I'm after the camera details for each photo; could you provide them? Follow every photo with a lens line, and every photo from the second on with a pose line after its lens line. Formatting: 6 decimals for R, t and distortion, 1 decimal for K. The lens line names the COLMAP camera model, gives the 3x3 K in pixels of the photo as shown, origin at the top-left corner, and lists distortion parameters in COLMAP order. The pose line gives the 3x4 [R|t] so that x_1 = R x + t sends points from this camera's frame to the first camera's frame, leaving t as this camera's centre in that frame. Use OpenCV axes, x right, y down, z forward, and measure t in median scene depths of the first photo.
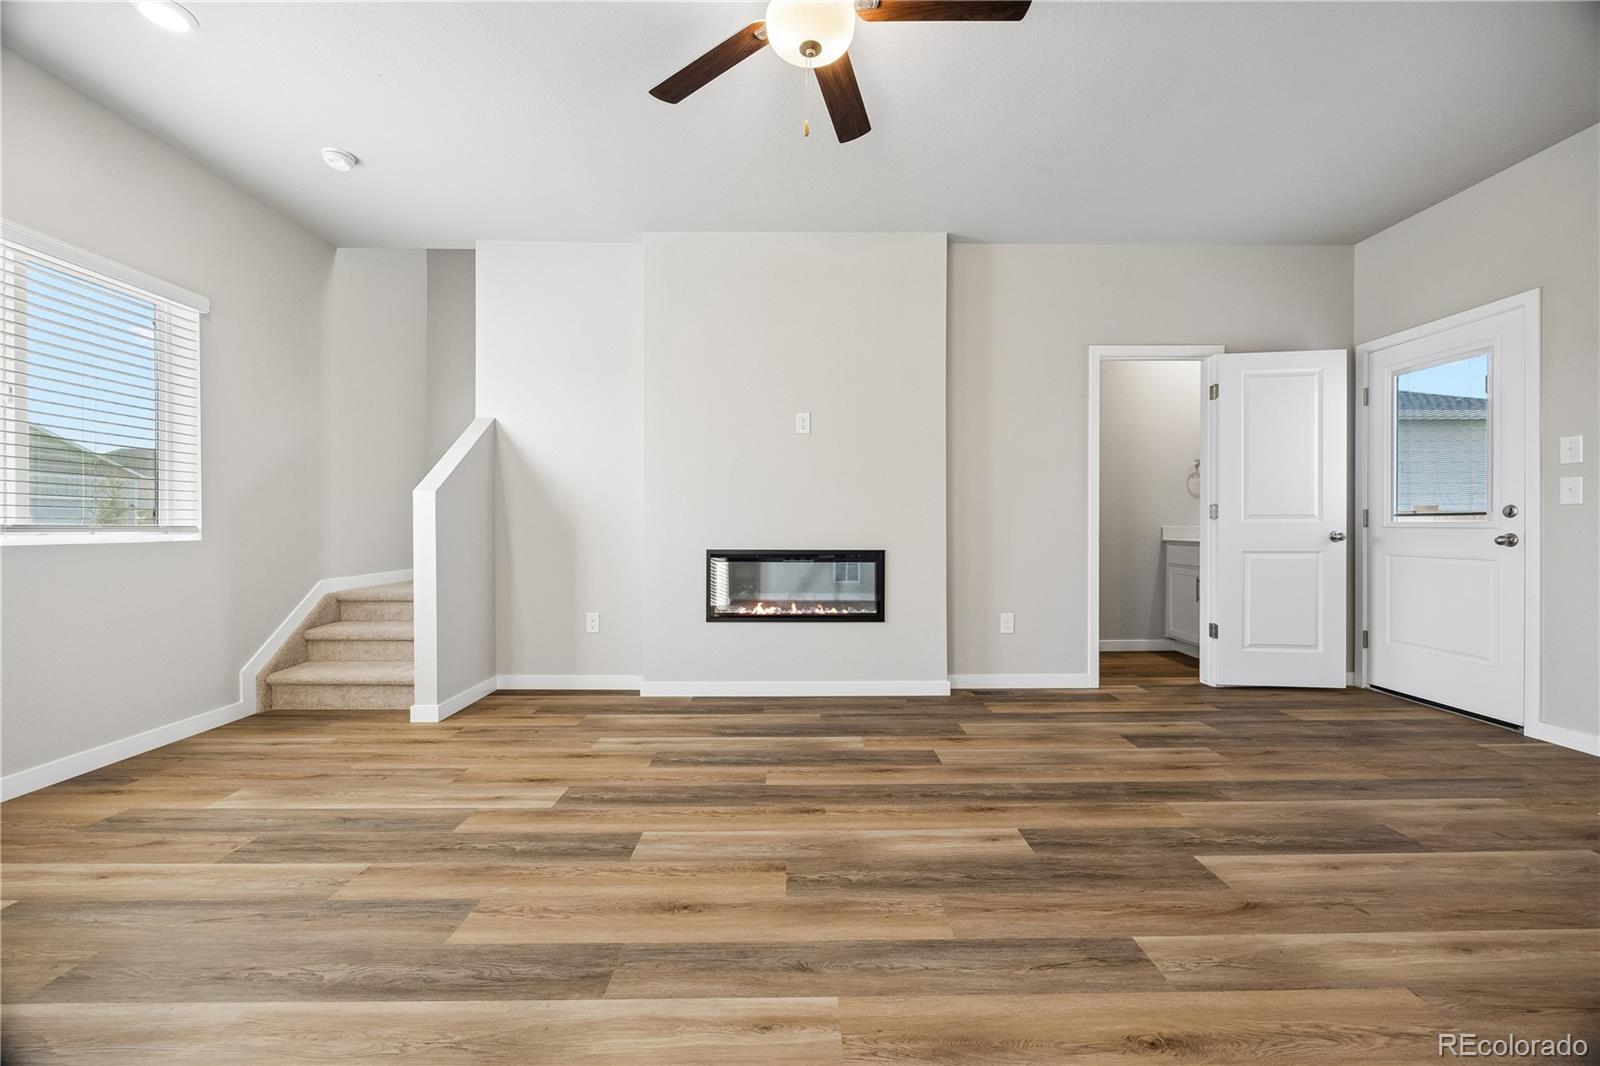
lens RADIAL K [[608.6, 0, 804.7], [0, 608.6, 527.5], [0, 0, 1]] dist [-0.004861, 0.000019]
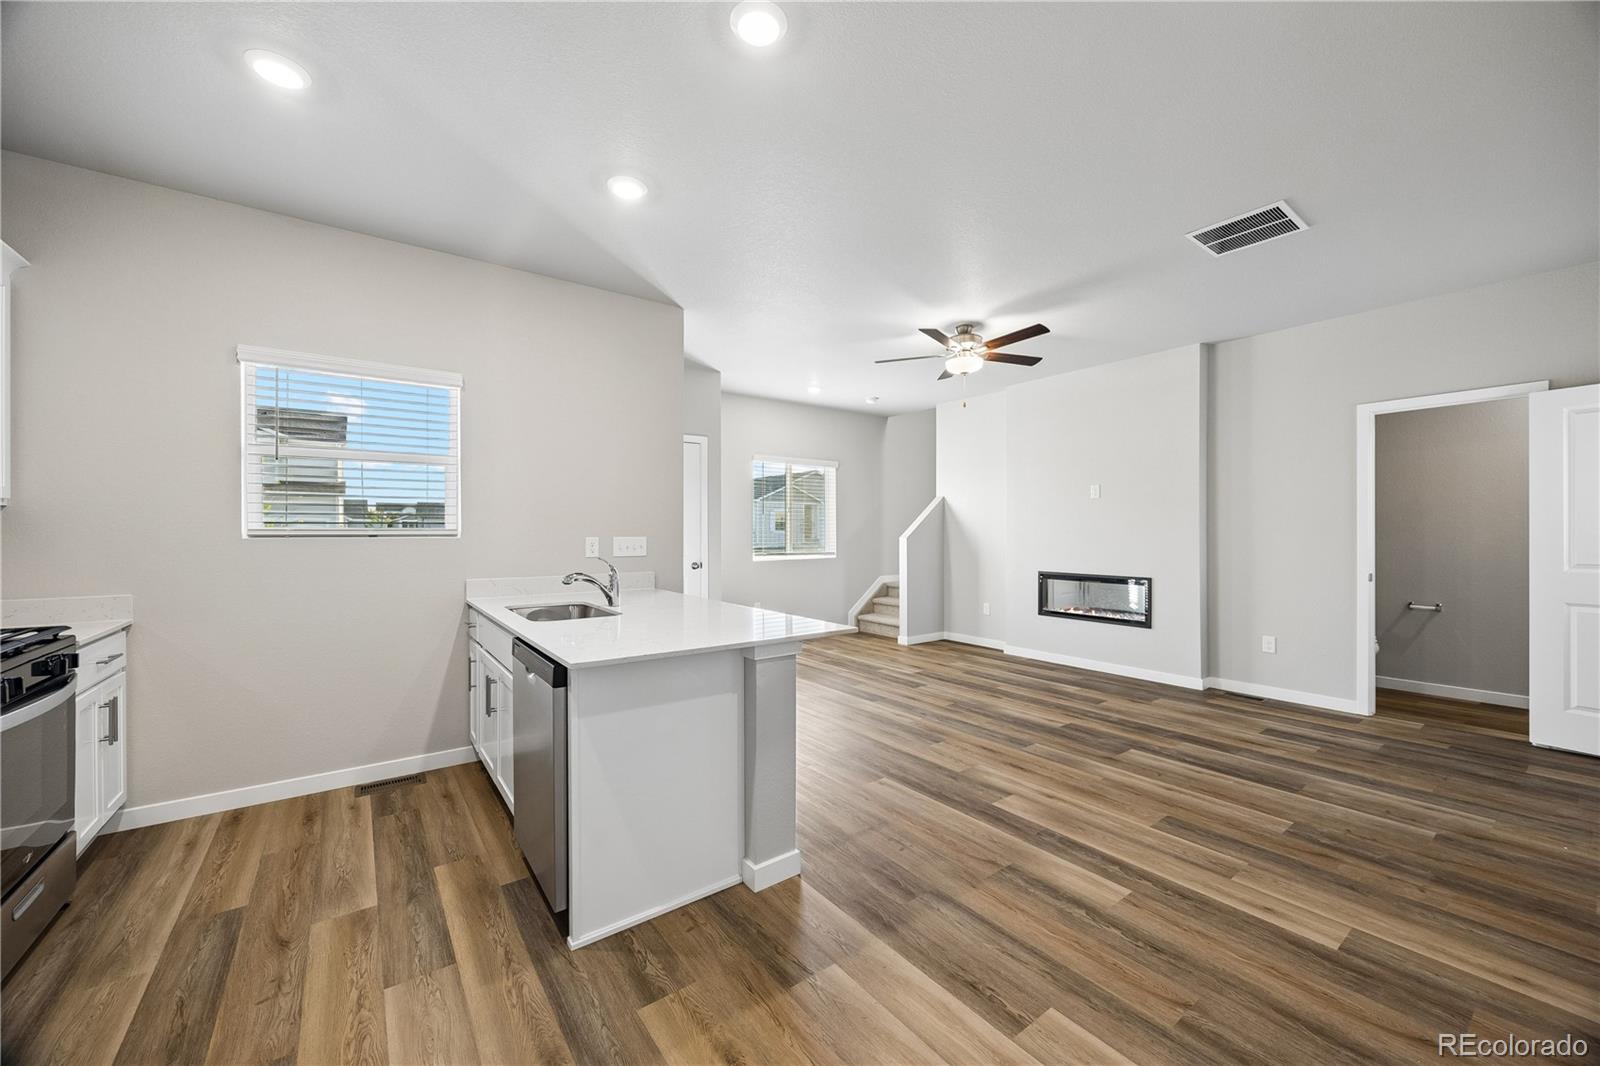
lens RADIAL K [[614.0, 0, 803.3], [0, 614.0, 531.6], [0, 0, 1]] dist [-0.002221, -0.000377]
pose [[0.580553, -0.000832, -0.814222, 1.100690], [0.000967, 0.999999, -0.000333, -0.095581], [0.814222, -0.000594, 0.580554, -0.652102]]
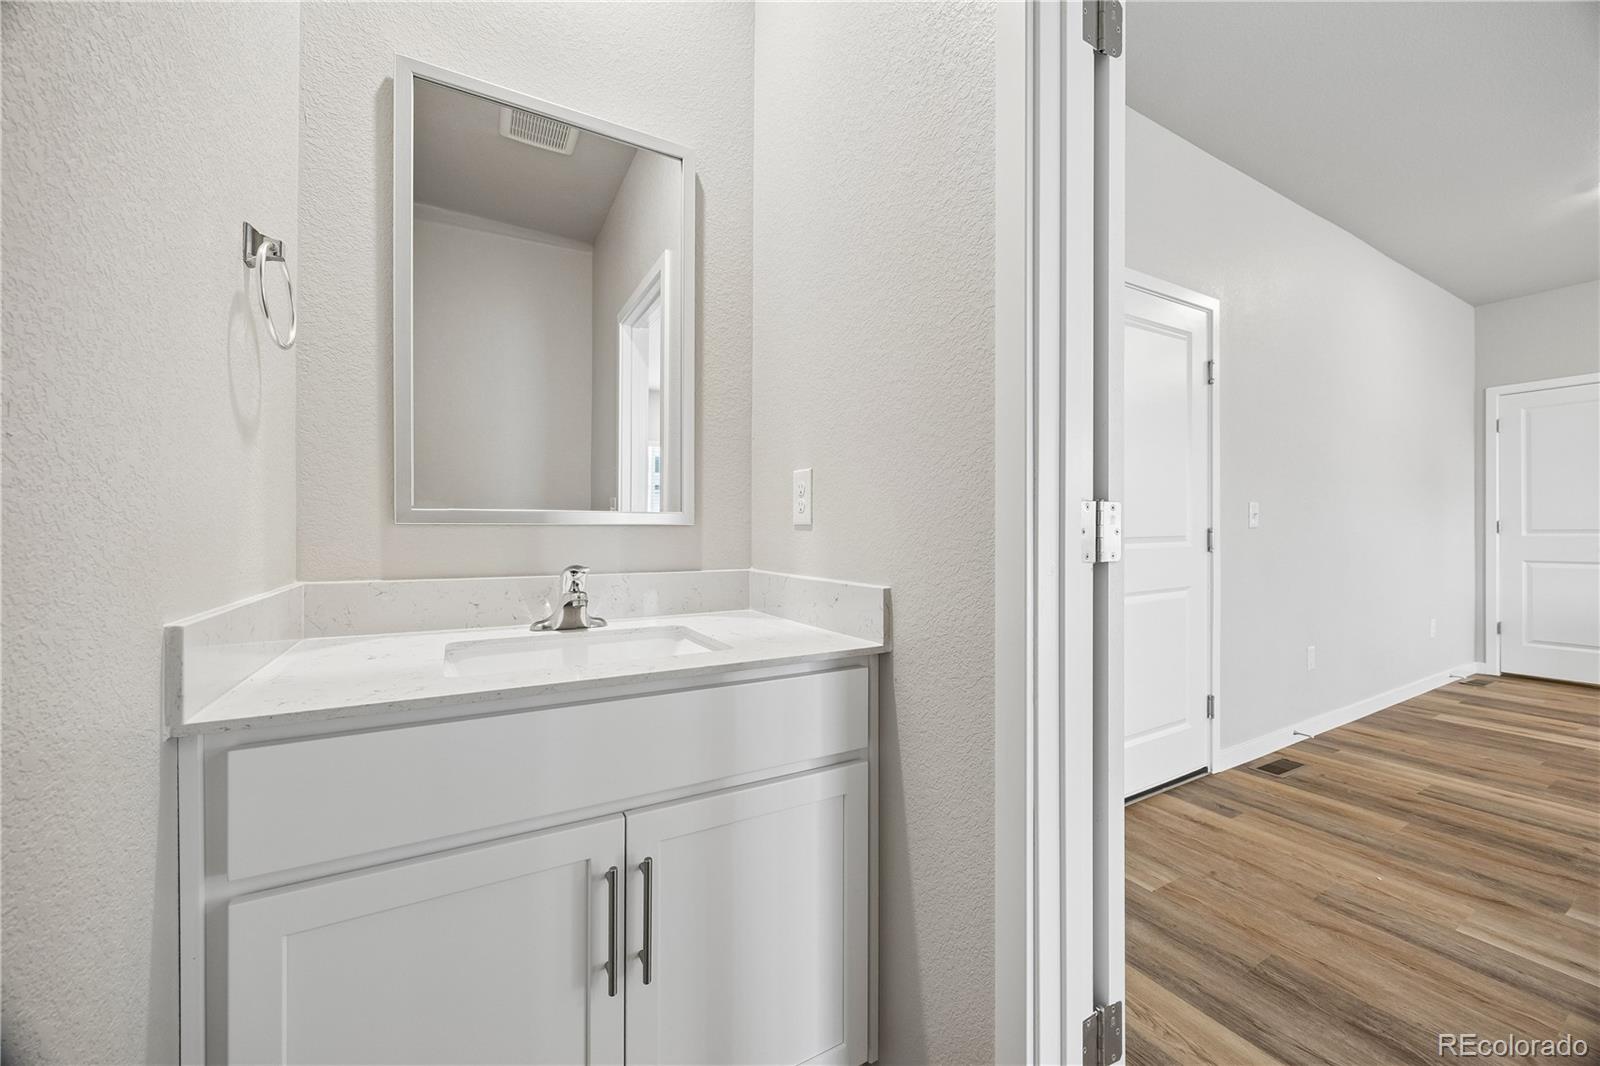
lens RADIAL K [[621.3, 0, 829.6], [0, 621.3, 515.7], [0, 0, 1]] dist [0.007871, 0.000131]
pose [[-0.514123, 0.019900, 0.857486, 0.722636], [0.002765, 0.999764, -0.021544, -0.029639], [-0.857712, -0.008705, -0.514056, 1.680021]]
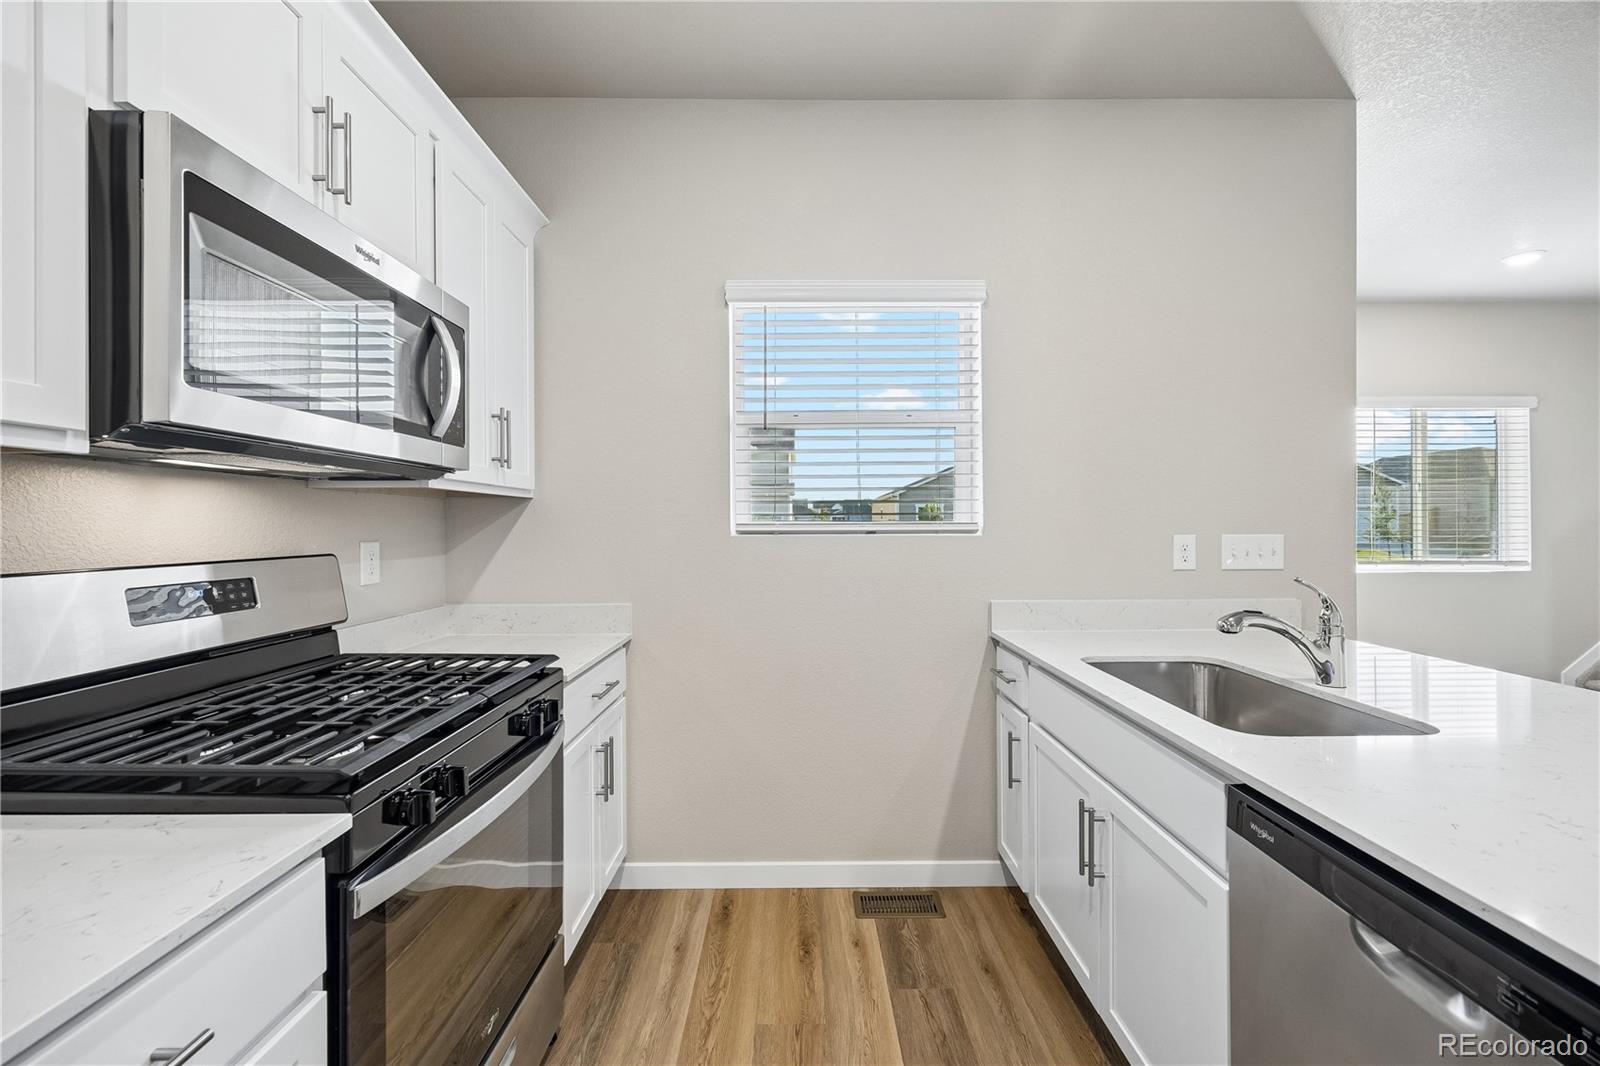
lens RADIAL K [[637.0, 0, 803.4], [0, 637.0, 525.5], [0, 0, 1]] dist [0.002741, -0.000240]
pose [[-0.004524, -0.000514, -0.999990, 0.523222], [0.003883, 0.999992, -0.000532, -0.097770], [0.999982, -0.003885, -0.004522, -0.726826]]
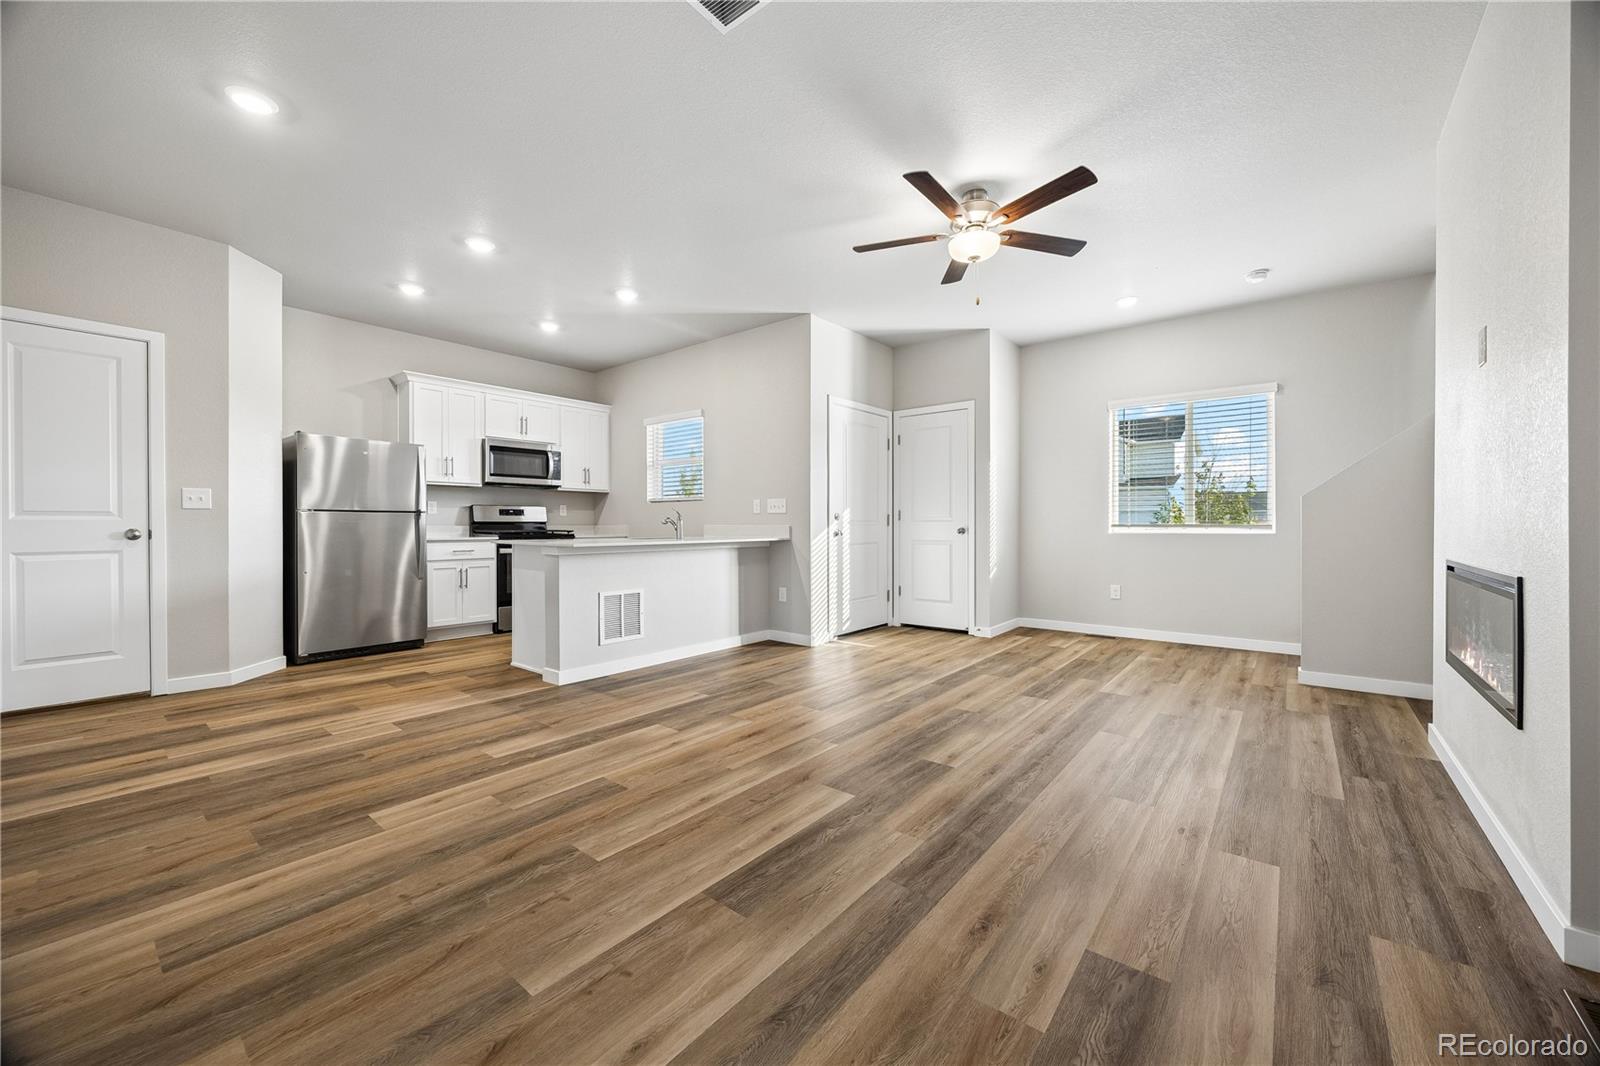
lens RADIAL K [[605.3, 0, 801.4], [0, 605.3, 528.4], [0, 0, 1]] dist [-0.003035, -0.000549]
pose [[-0.642249, 0.005919, -0.766473, 1.126891], [-0.000741, 0.999965, 0.008344, -0.006224], [0.766496, 0.005927, -0.642222, 1.162059]]
